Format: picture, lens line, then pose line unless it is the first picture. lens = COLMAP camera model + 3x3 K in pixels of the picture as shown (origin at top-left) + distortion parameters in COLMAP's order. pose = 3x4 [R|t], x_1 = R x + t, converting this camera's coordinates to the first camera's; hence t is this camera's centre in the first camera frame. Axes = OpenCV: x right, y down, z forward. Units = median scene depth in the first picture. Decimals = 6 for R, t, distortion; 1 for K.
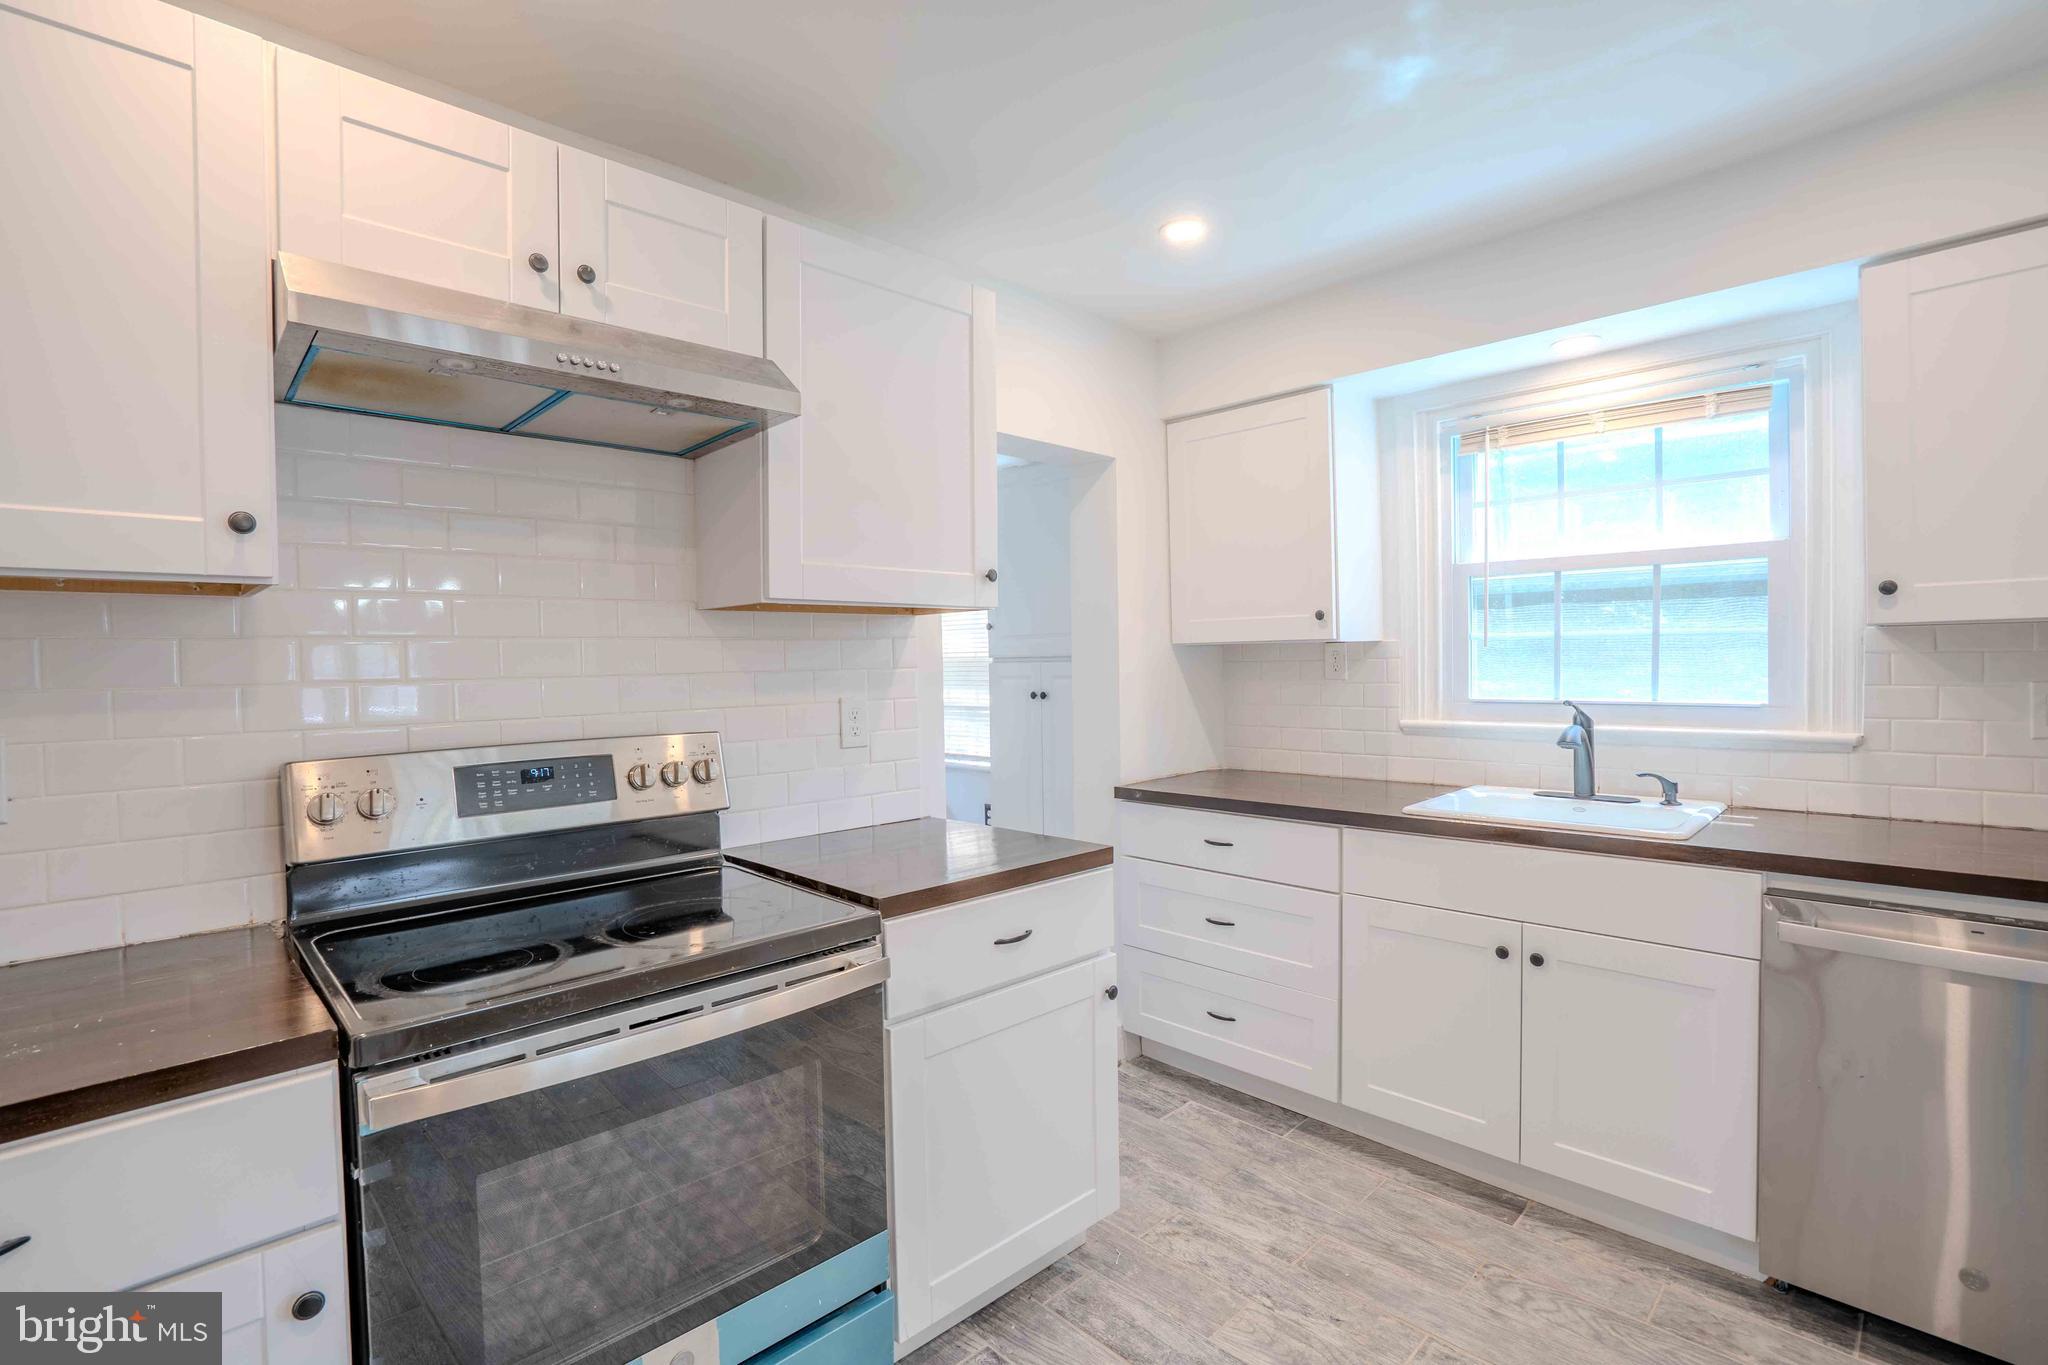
lens RADIAL K [[934.6, 0, 1024.0], [0, 934.6, 682.5], [0, 0, 1]] dist [-0.040678, 0.000705]
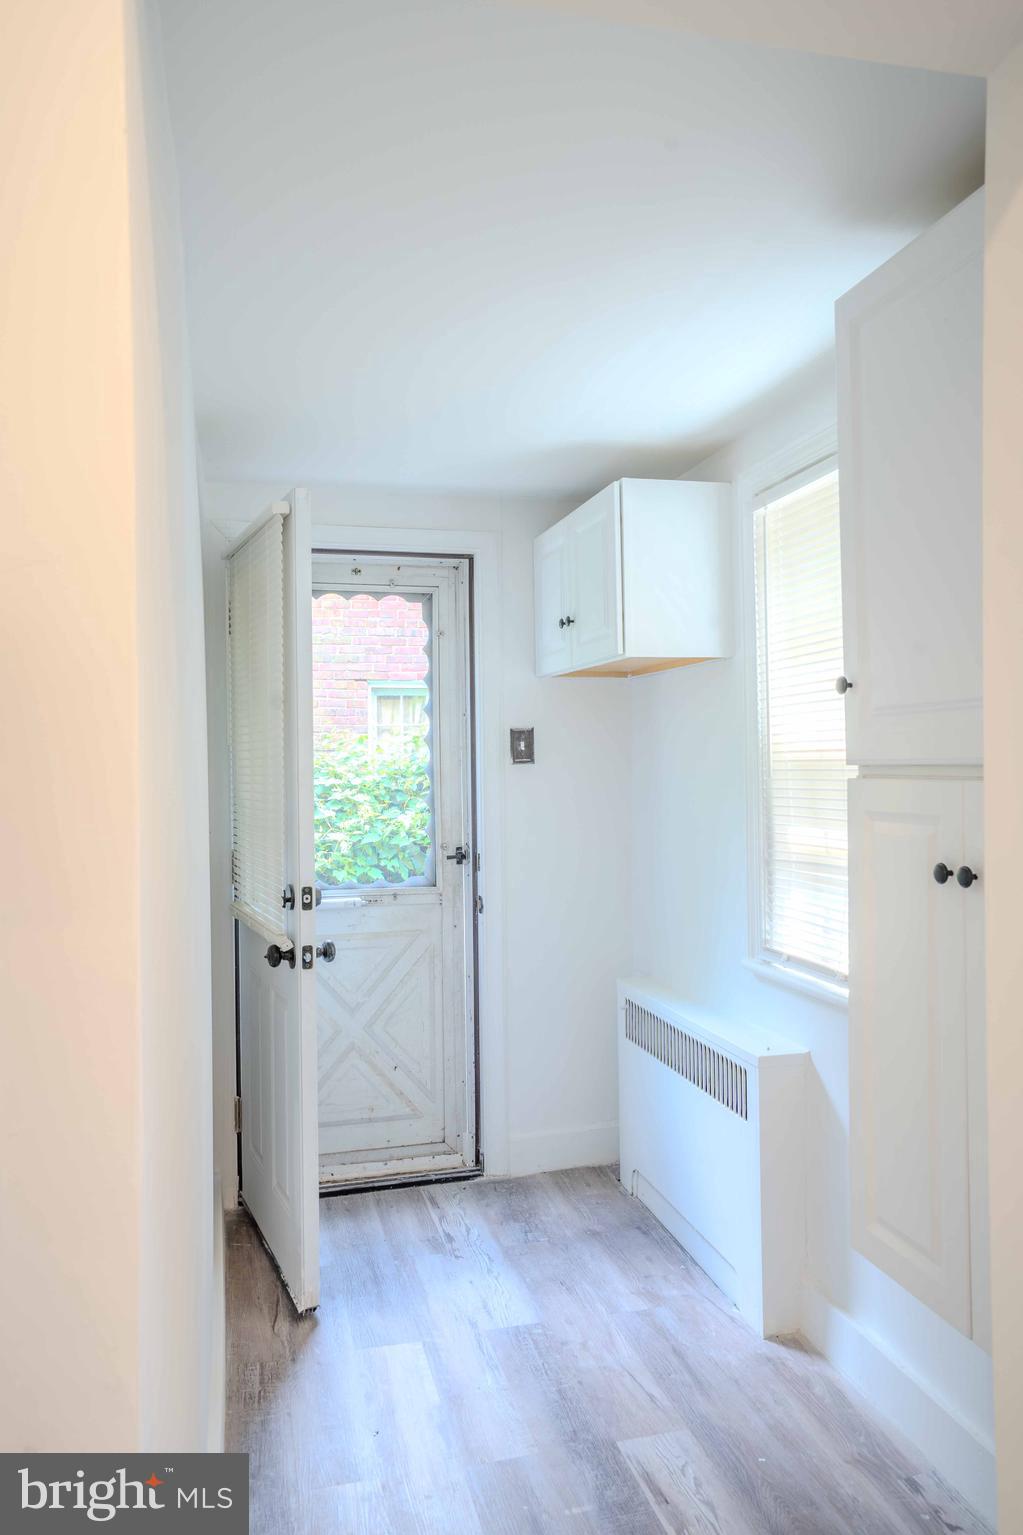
lens RADIAL K [[1118.9, 0, 511.5], [0, 1118.9, 767.5], [0, 0, 1]] dist [0.003224, 0.001208]
pose [[0.864850, 0.007786, -0.501971, 0.148407], [-0.013713, 0.999873, -0.008116, -0.037023], [0.501844, 0.013903, 0.864846, 1.006629]]
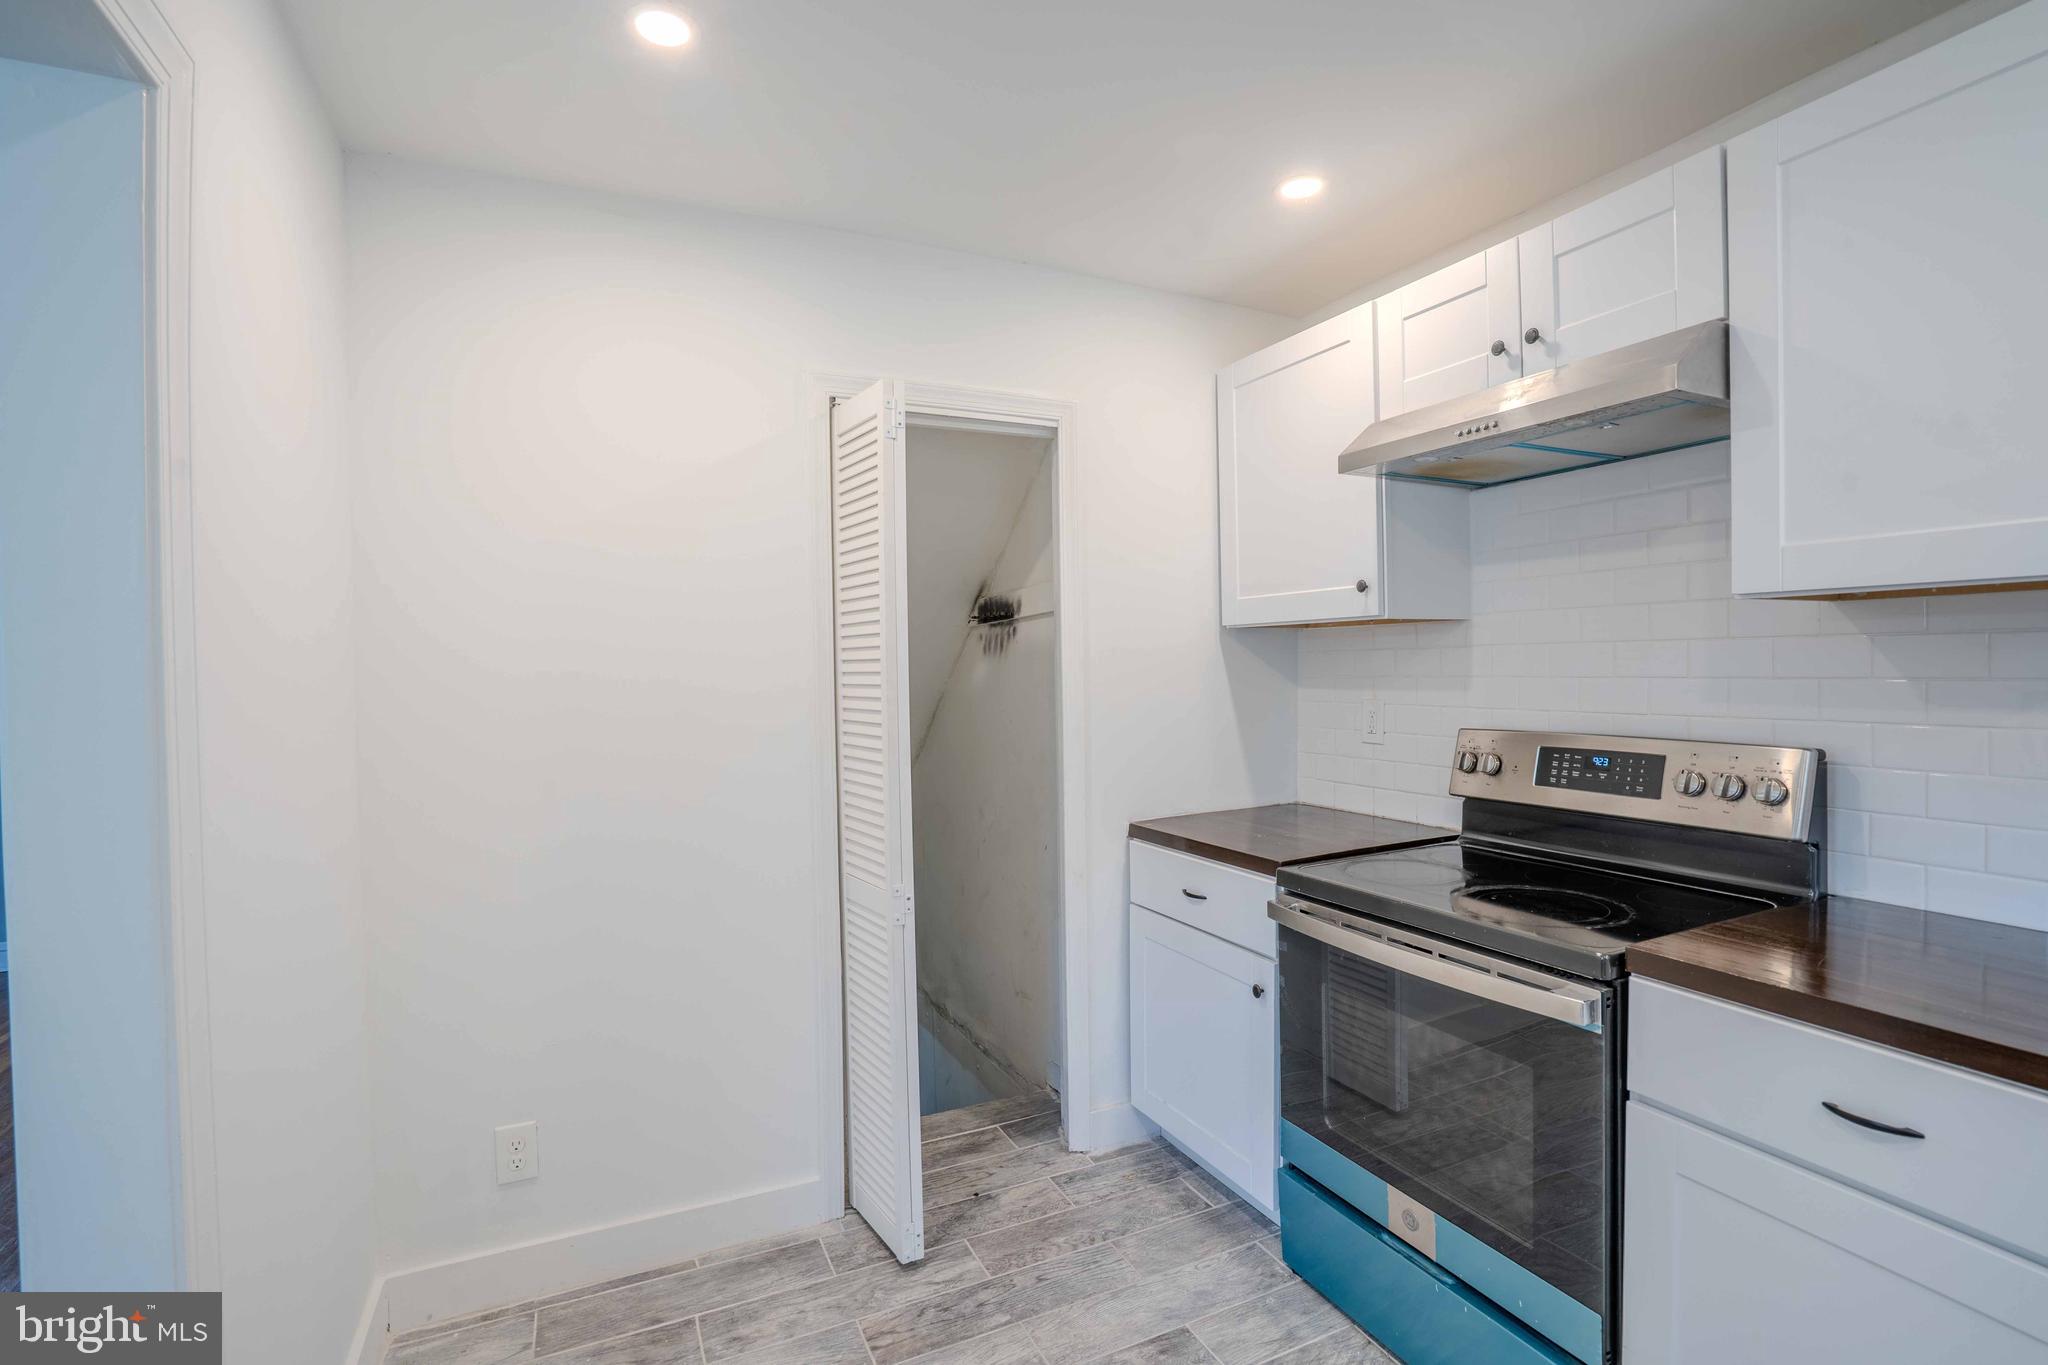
lens RADIAL K [[934.6, 0, 1024.0], [0, 934.6, 682.5], [0, 0, 1]] dist [-0.040678, 0.000705]
pose [[-0.313941, 0.039917, -0.948603, 0.633388], [-0.000597, 0.999107, 0.042240, -0.038692], [0.949442, 0.013828, -0.313637, 0.562727]]
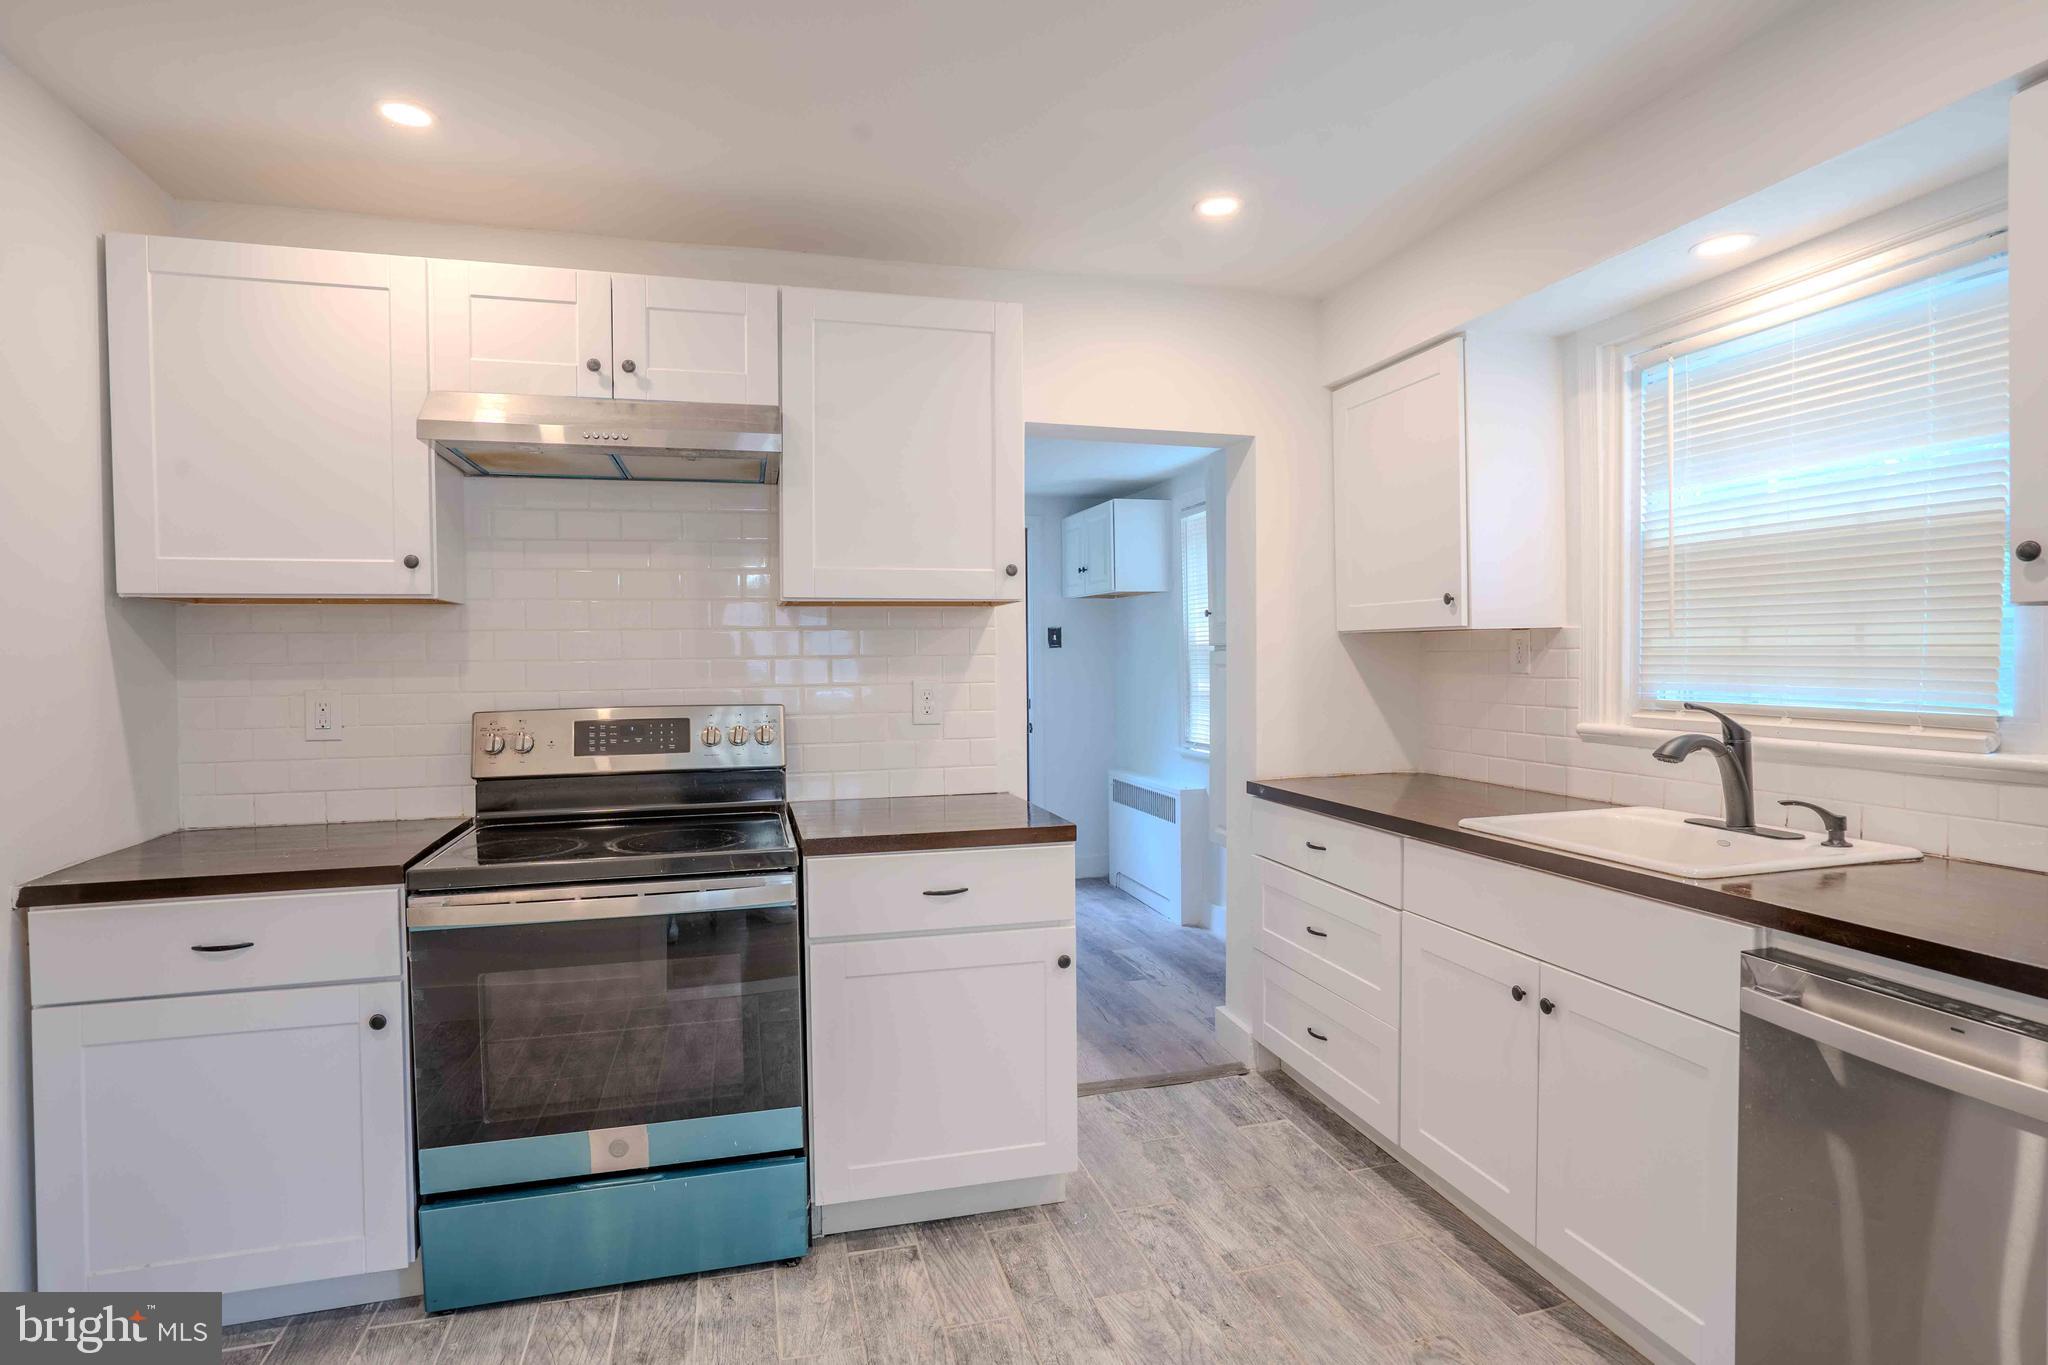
lens RADIAL K [[1046.3, 0, 1024.0], [0, 1046.3, 682.5], [0, 0, 1]] dist [-0.022176, -0.000028]
pose [[0.878920, 0.021331, -0.476491, 0.593692], [-0.016200, 0.999758, 0.014874, -0.002436], [0.476693, -0.005354, 0.879053, -0.068438]]
